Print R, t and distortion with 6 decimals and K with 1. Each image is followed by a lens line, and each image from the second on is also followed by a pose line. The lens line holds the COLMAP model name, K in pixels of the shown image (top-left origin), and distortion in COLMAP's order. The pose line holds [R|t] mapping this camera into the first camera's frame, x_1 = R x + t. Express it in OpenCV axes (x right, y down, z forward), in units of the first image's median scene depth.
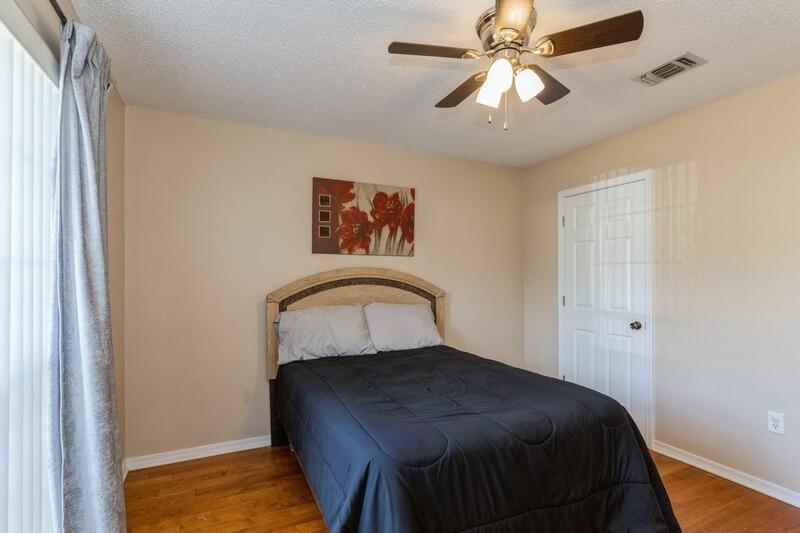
lens RADIAL K [[407.3, 0, 400.0], [0, 407.3, 266.5], [0, 0, 1]] dist [-0.000903, -0.000087]
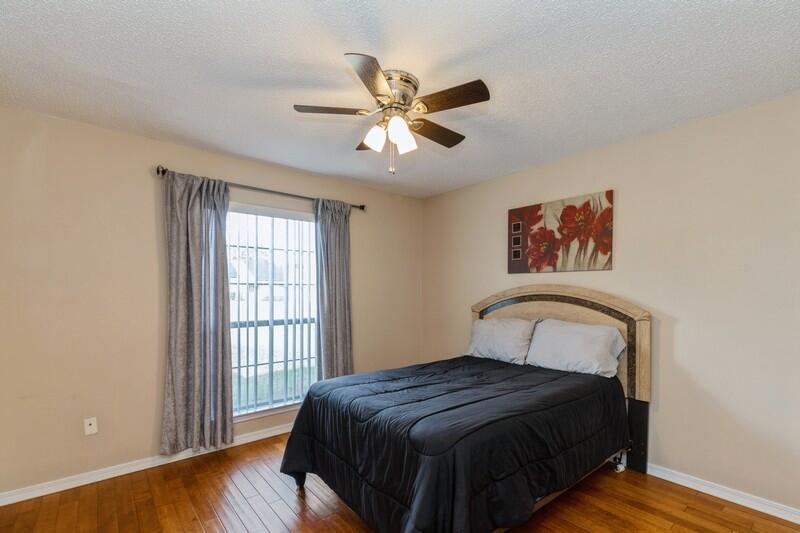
lens RADIAL K [[367.6, 0, 405.1], [0, 367.6, 284.8], [0, 0, 1]] dist [-0.000409, -0.000314]
pose [[0.233972, -0.028893, -0.971814, 0.712339], [0.004000, 0.999578, -0.028755, 0.028003], [0.972235, 0.002840, 0.233989, 0.427409]]
